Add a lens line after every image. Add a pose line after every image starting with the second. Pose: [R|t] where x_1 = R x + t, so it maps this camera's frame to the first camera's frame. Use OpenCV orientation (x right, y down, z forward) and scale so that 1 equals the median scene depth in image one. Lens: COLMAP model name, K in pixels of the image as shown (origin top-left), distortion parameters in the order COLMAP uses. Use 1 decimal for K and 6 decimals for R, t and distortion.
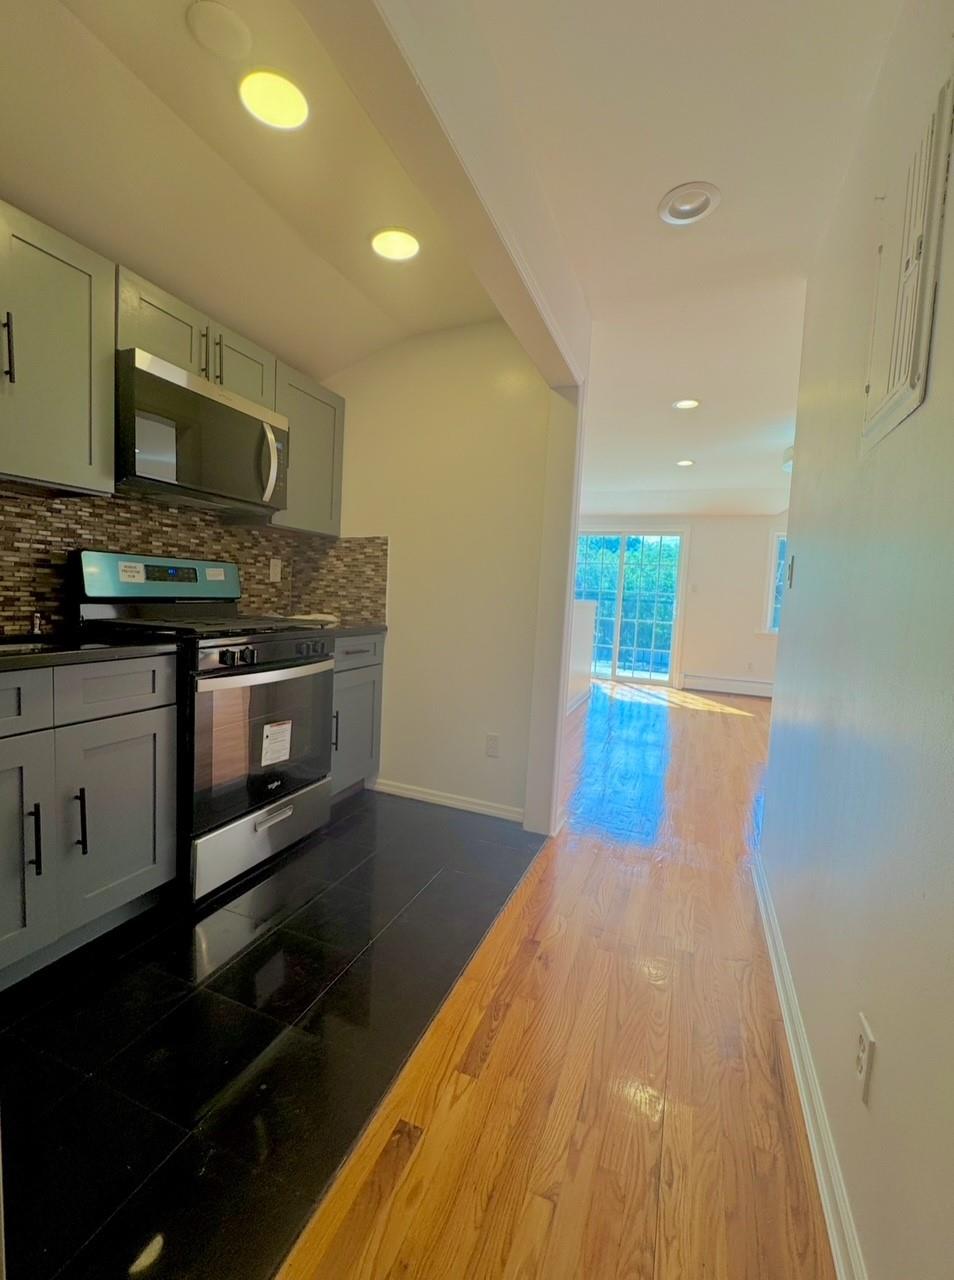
lens RADIAL K [[564.3, 0, 453.8], [0, 564.3, 636.7], [0, 0, 1]] dist [-0.009473, -0.000288]
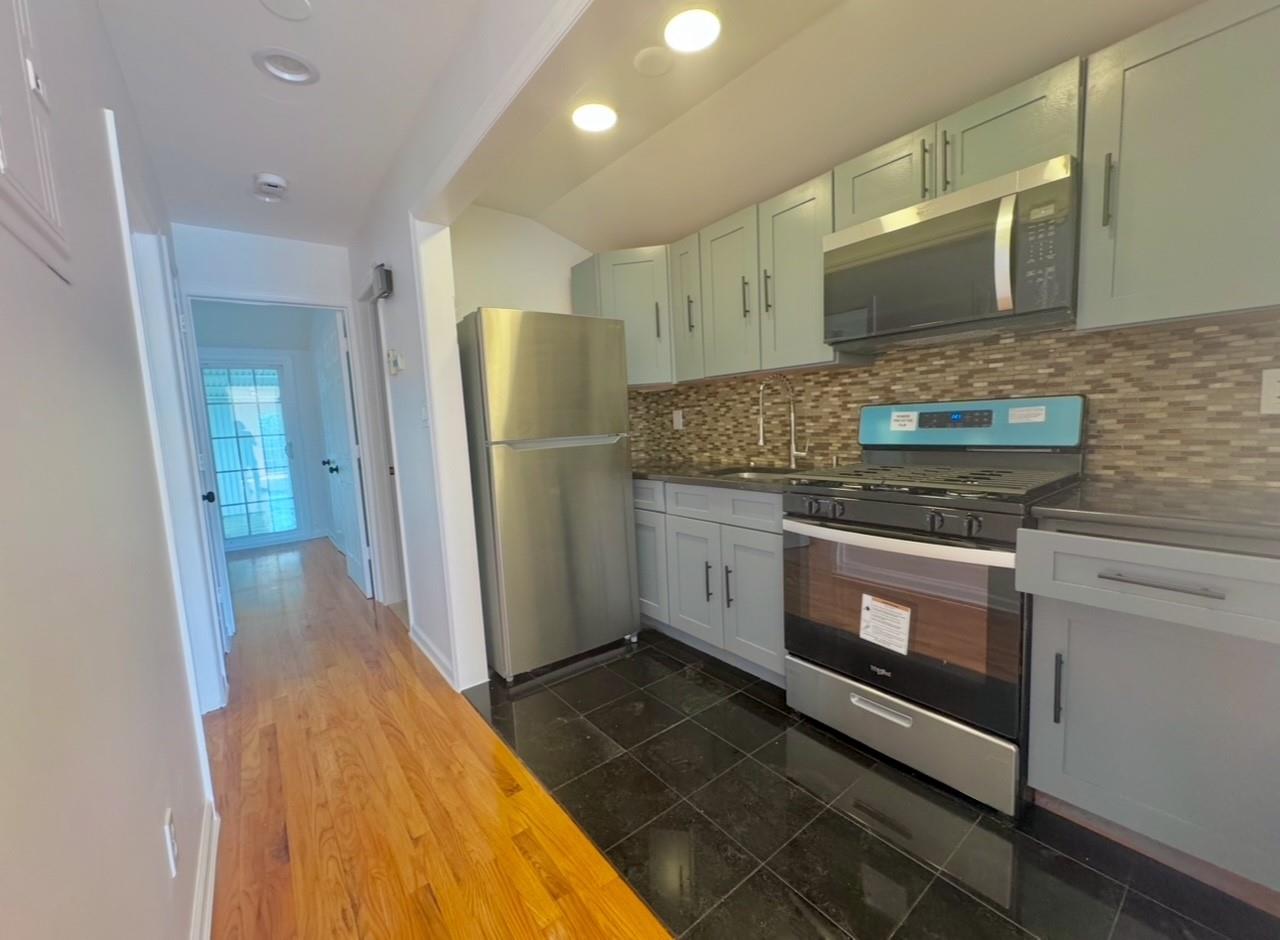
lens RADIAL K [[517.2, 0, 639.3], [0, 517.2, 469.8], [0, 0, 1]] dist [-0.003605, 0.000433]
pose [[-0.488431, 0.062071, -0.870392, 0.476051], [-0.045643, 0.994284, 0.096519, -0.087534], [0.871408, 0.086871, -0.482806, 0.963902]]
